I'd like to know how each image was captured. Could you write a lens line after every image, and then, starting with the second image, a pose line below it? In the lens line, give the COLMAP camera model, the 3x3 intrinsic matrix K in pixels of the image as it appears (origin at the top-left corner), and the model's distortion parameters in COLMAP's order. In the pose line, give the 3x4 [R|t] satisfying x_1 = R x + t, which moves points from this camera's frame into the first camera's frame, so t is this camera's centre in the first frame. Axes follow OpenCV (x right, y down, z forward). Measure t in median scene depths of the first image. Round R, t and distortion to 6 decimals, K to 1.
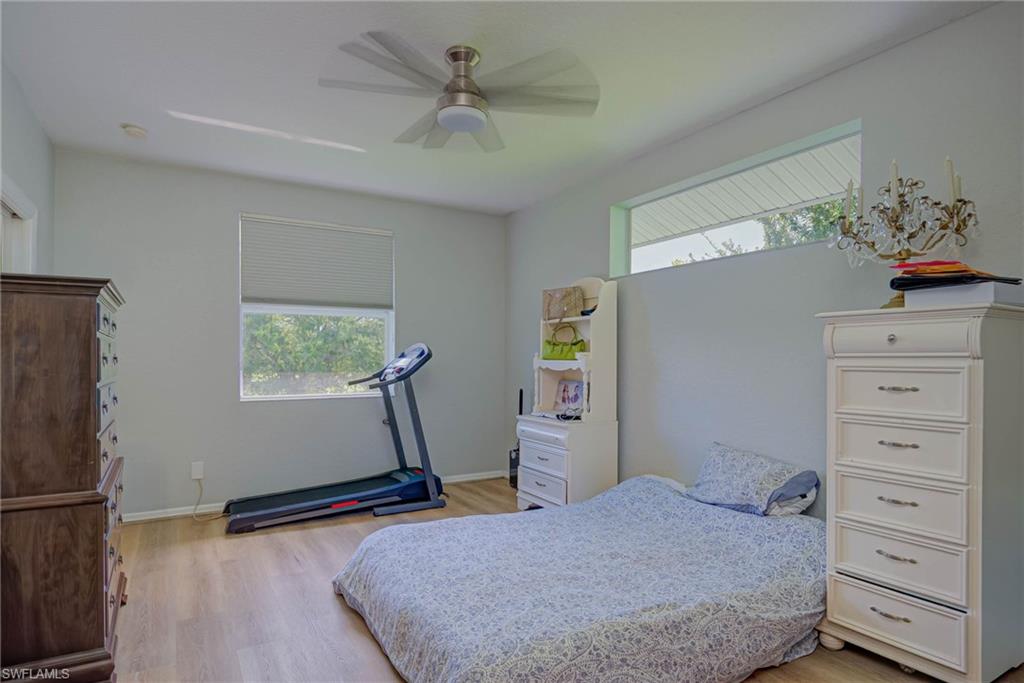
lens RADIAL K [[568.6, 0, 509.2], [0, 568.6, 363.8], [0, 0, 1]] dist [0.002359, -0.000436]
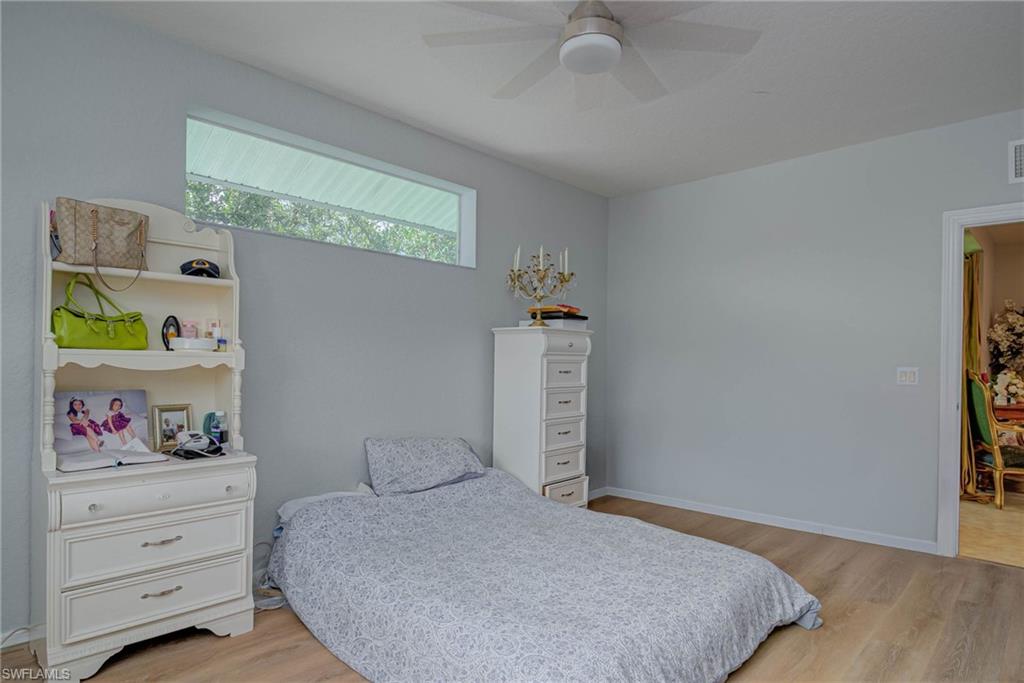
lens RADIAL K [[568.6, 0, 509.2], [0, 568.6, 363.8], [0, 0, 1]] dist [0.002359, -0.000436]
pose [[-0.280511, -0.005965, 0.959832, -0.676159], [0.002166, 0.999974, 0.006848, 0.004913], [-0.959848, 0.004000, -0.280491, 1.101332]]
